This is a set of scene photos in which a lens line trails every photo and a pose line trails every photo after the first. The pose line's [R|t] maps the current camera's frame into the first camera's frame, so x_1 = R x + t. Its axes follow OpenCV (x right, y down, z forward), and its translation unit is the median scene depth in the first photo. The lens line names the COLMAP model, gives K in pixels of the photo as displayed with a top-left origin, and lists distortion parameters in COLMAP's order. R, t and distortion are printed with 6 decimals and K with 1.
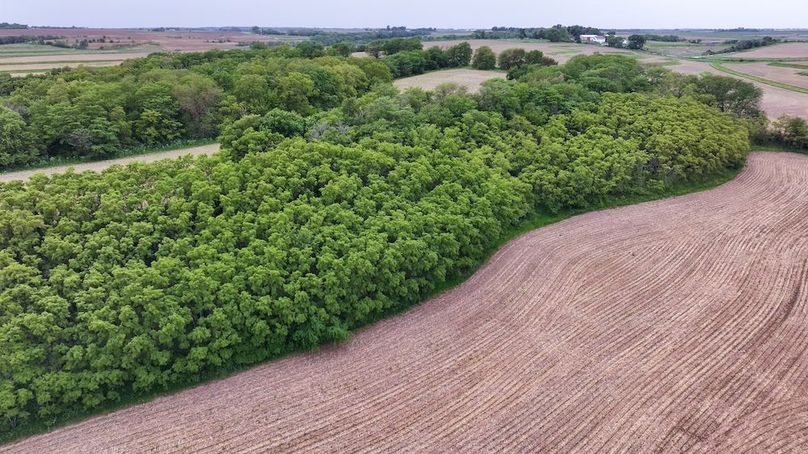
lens RADIAL K [[569.4, 0, 408.7], [0, 569.4, 227.5], [0, 0, 1]] dist [0.001039, 0.023159]
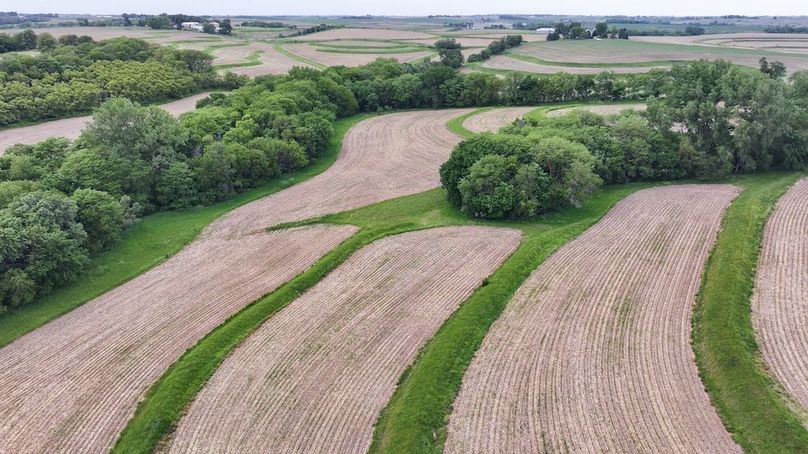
lens RADIAL K [[569.4, 0, 408.7], [0, 569.4, 227.5], [0, 0, 1]] dist [0.001039, 0.023159]
pose [[0.857666, -0.179820, 0.481741, 0.063189], [0.169196, 0.983381, 0.065841, 0.076898], [-0.485574, 0.025039, 0.873837, -0.237188]]
